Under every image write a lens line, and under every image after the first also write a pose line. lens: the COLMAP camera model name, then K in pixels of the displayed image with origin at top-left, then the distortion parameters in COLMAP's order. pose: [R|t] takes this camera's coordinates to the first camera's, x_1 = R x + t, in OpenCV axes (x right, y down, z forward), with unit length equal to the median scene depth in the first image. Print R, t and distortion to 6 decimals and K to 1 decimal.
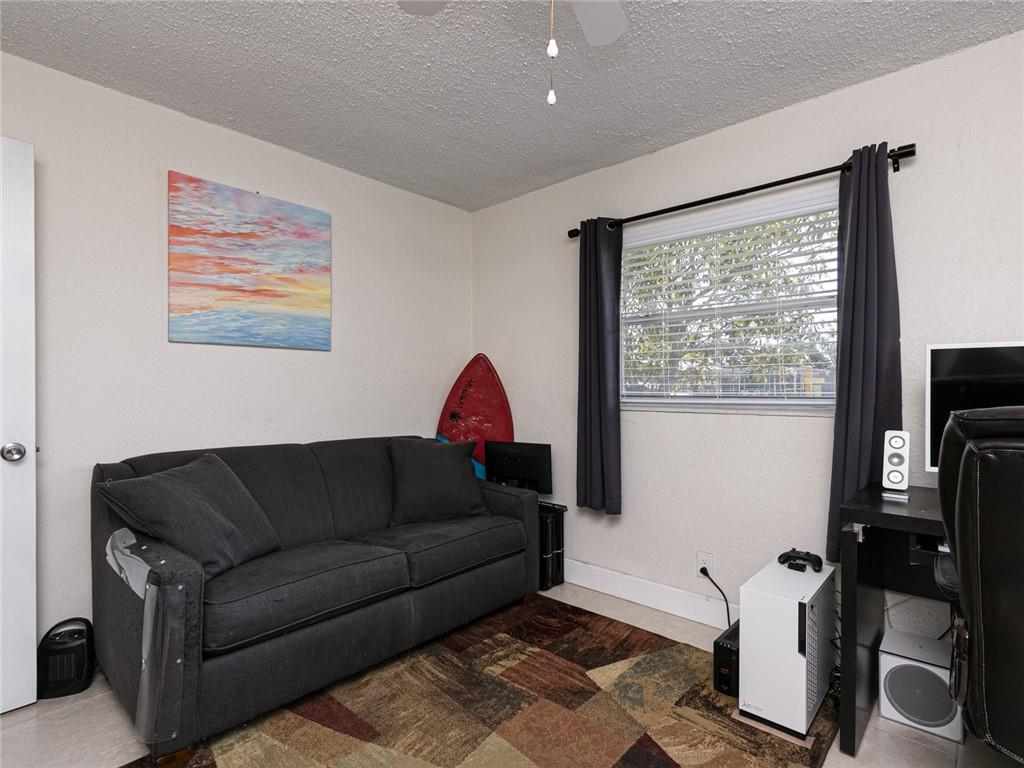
lens RADIAL K [[520.0, 0, 520.4], [0, 520.0, 388.8], [0, 0, 1]] dist [-0.000553, -0.000359]
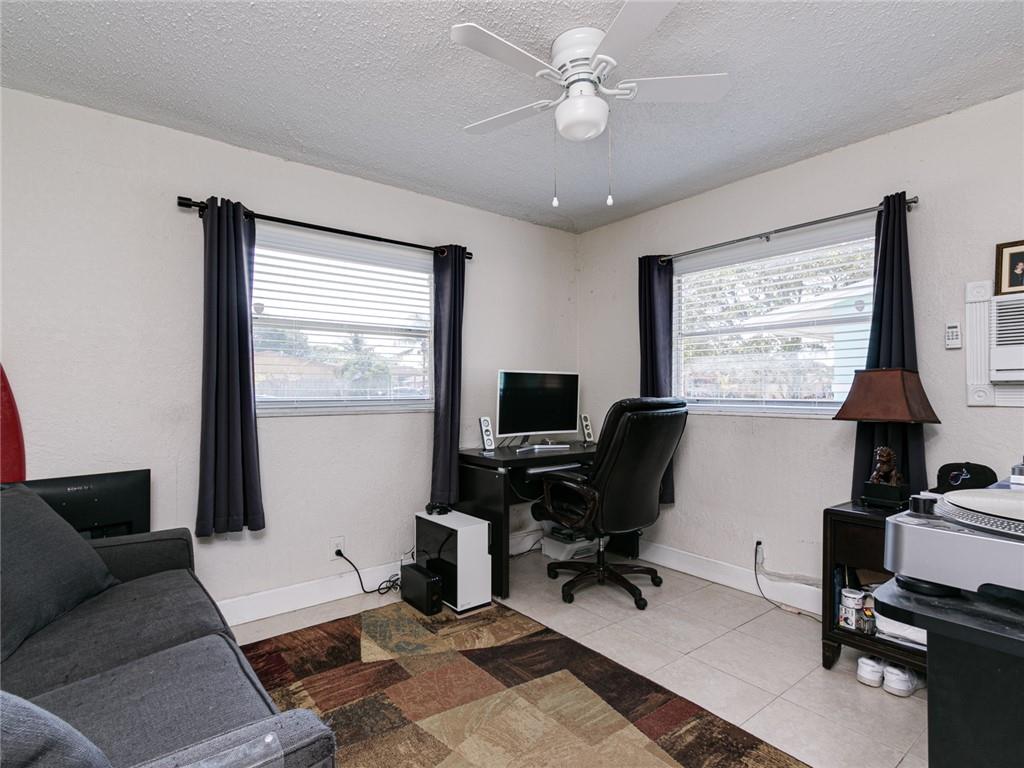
lens RADIAL K [[520.0, 0, 520.4], [0, 520.0, 388.8], [0, 0, 1]] dist [-0.000553, -0.000359]
pose [[0.162137, 0.003600, 0.986762, -0.867767], [0.003949, 0.999983, -0.004297, -0.005124], [-0.986760, 0.004594, 0.162120, 0.509496]]
